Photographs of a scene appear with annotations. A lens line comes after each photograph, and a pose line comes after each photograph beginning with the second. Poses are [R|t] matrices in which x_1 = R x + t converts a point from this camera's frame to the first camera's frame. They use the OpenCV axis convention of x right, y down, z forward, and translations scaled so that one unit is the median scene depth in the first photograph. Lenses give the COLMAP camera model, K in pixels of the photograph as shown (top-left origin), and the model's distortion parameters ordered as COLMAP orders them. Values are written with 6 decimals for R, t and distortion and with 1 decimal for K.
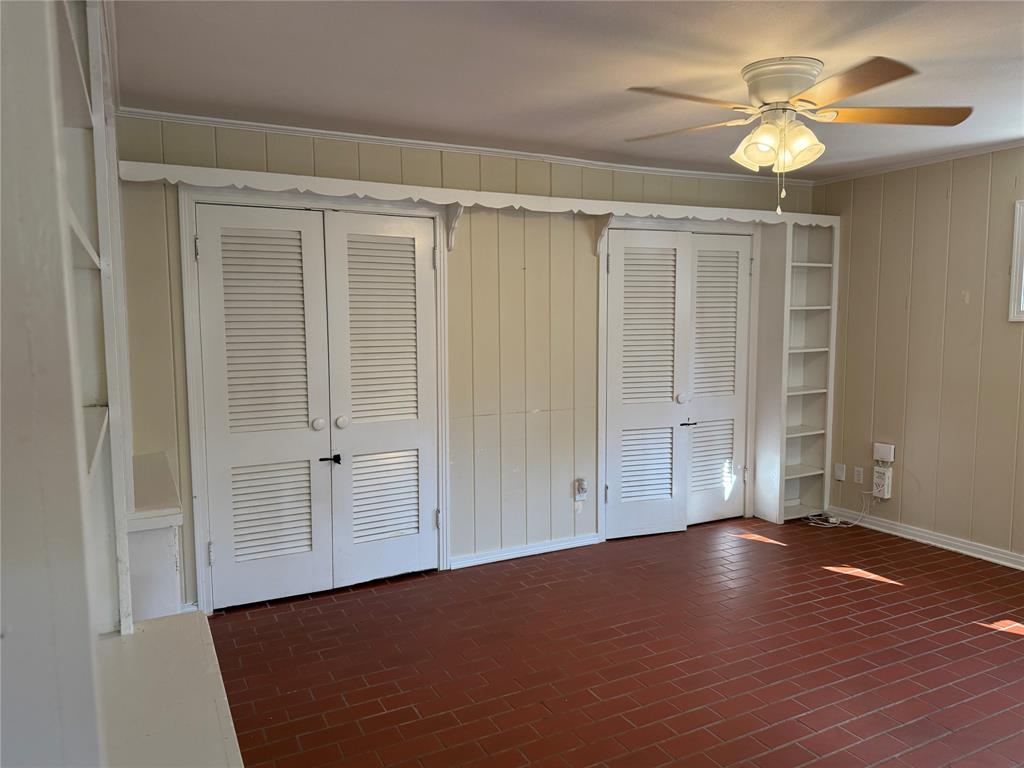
lens RADIAL K [[727.6, 0, 520.1], [0, 727.6, 388.9], [0, 0, 1]] dist [0.071603, -0.086939]
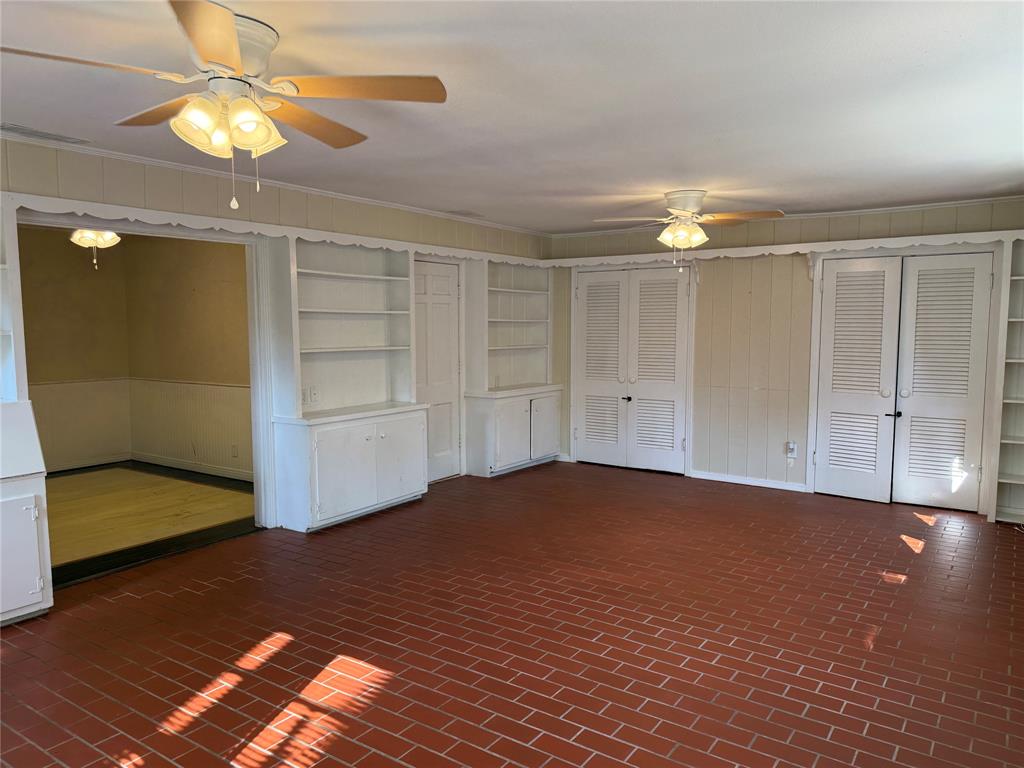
lens RADIAL K [[727.6, 0, 510.0], [0, 727.6, 383.9], [0, 0, 1]] dist [0.071603, -0.086939]
pose [[0.465416, 0.082618, -0.881228, 1.065110], [-0.091314, 0.994803, 0.045039, -0.000273], [0.880369, 0.059507, 0.470542, -0.140328]]
